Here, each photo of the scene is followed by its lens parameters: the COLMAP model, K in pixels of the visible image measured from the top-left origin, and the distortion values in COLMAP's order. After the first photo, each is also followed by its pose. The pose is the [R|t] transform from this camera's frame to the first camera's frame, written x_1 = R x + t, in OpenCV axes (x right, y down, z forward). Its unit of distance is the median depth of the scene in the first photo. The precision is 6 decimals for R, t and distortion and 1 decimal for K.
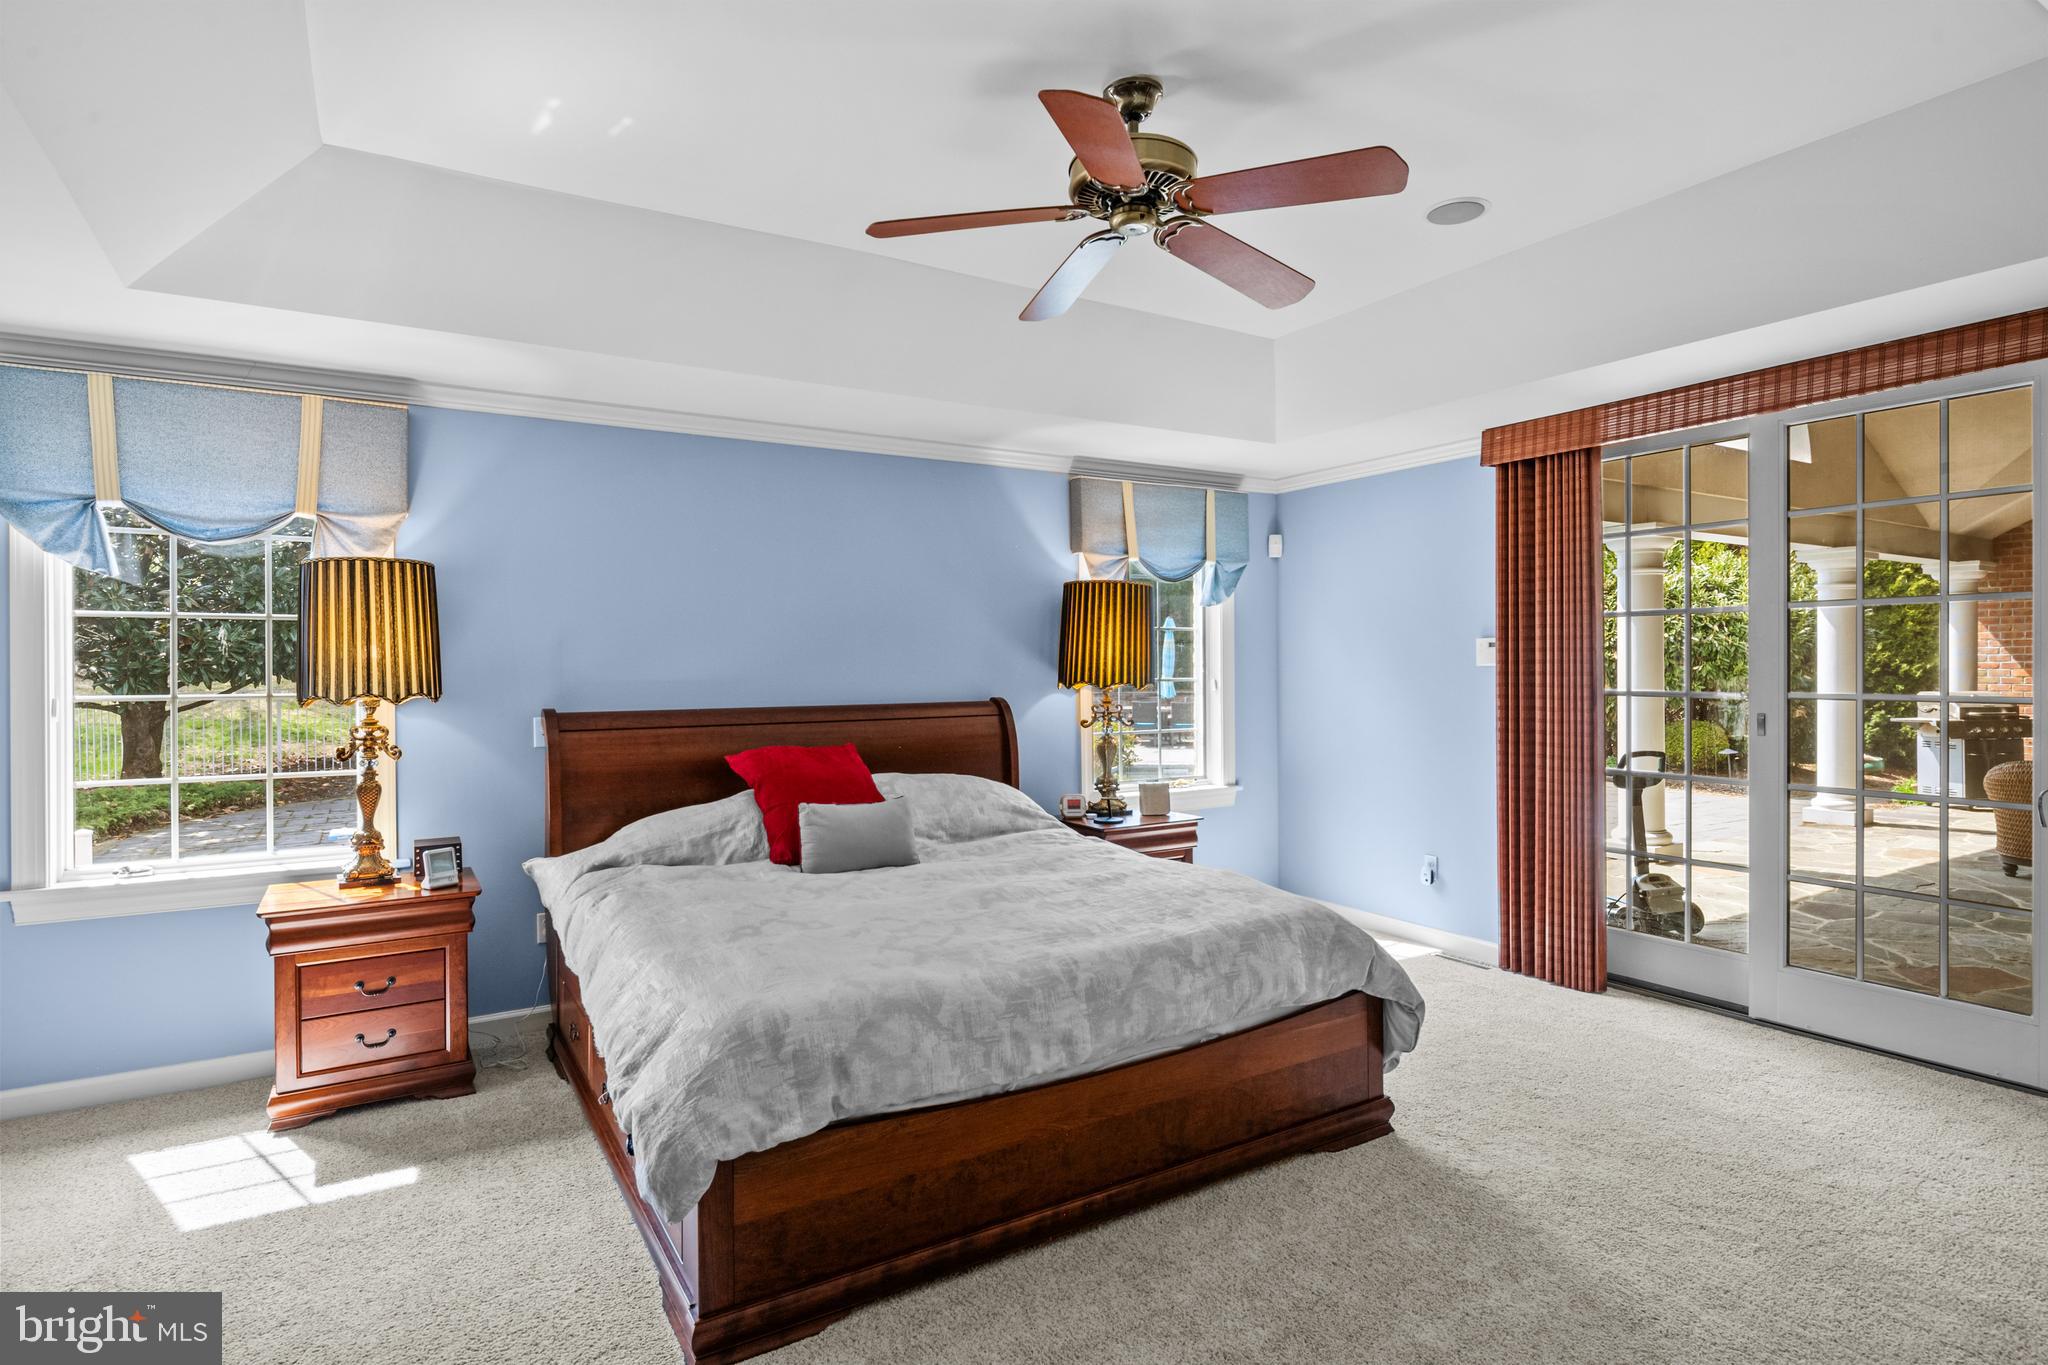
lens RADIAL K [[1068.2, 0, 1017.5], [0, 1068.2, 674.8], [0, 0, 1]] dist [0.005257, -0.000727]
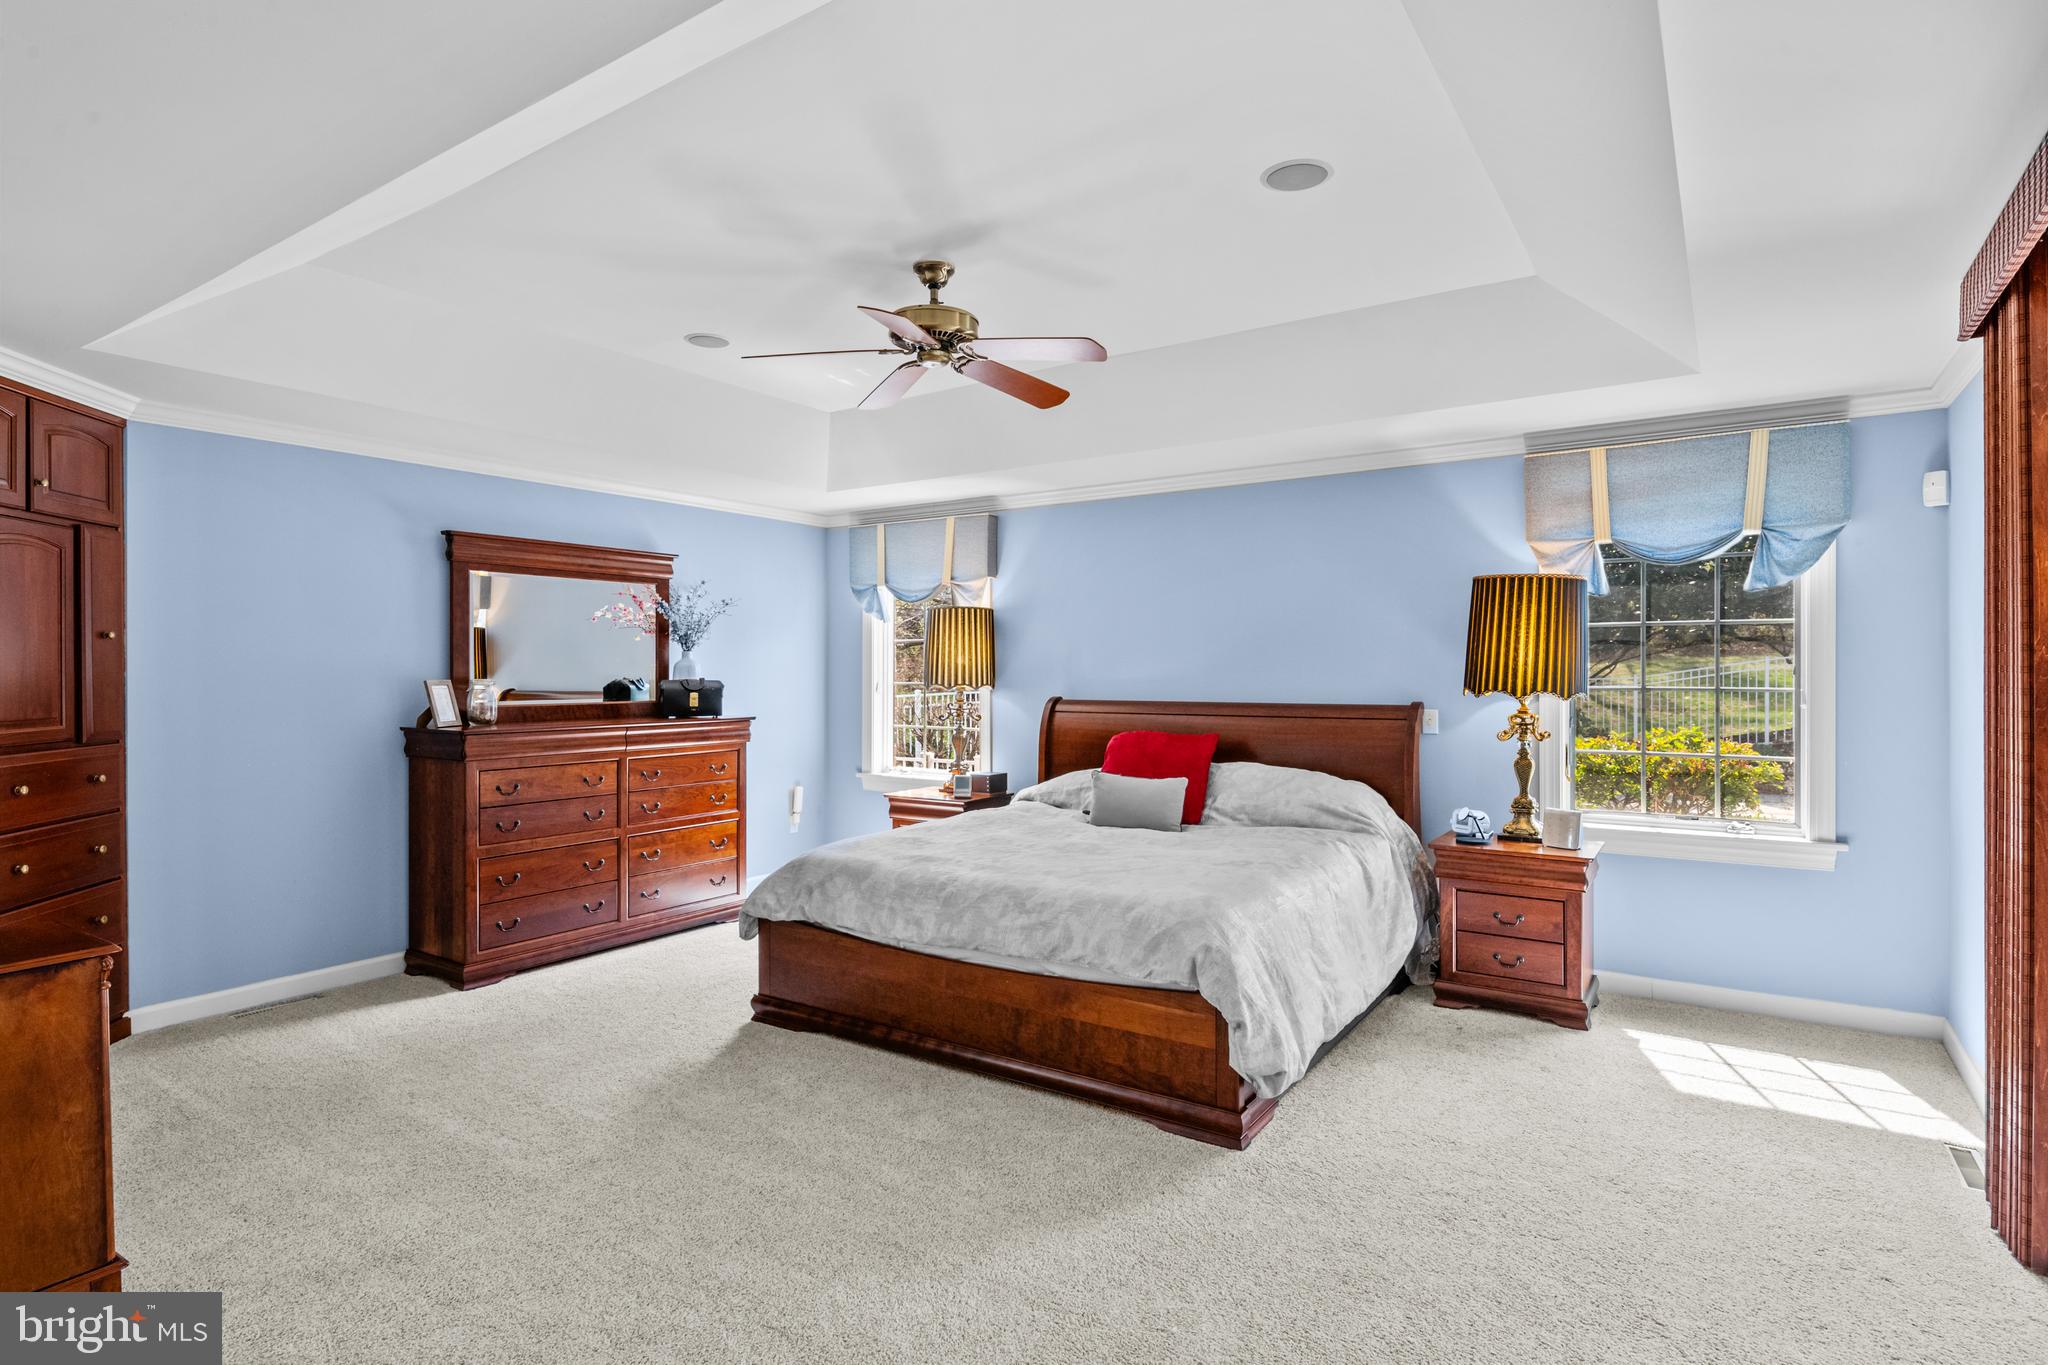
lens RADIAL K [[1068.2, 0, 1003.9], [0, 1068.2, 679.4], [0, 0, 1]] dist [0.005257, -0.000727]
pose [[0.400696, 0.013957, -0.916105, 0.867007], [-0.009133, 0.999895, 0.011239, -0.008727], [0.916166, 0.003863, 0.400781, 0.309395]]
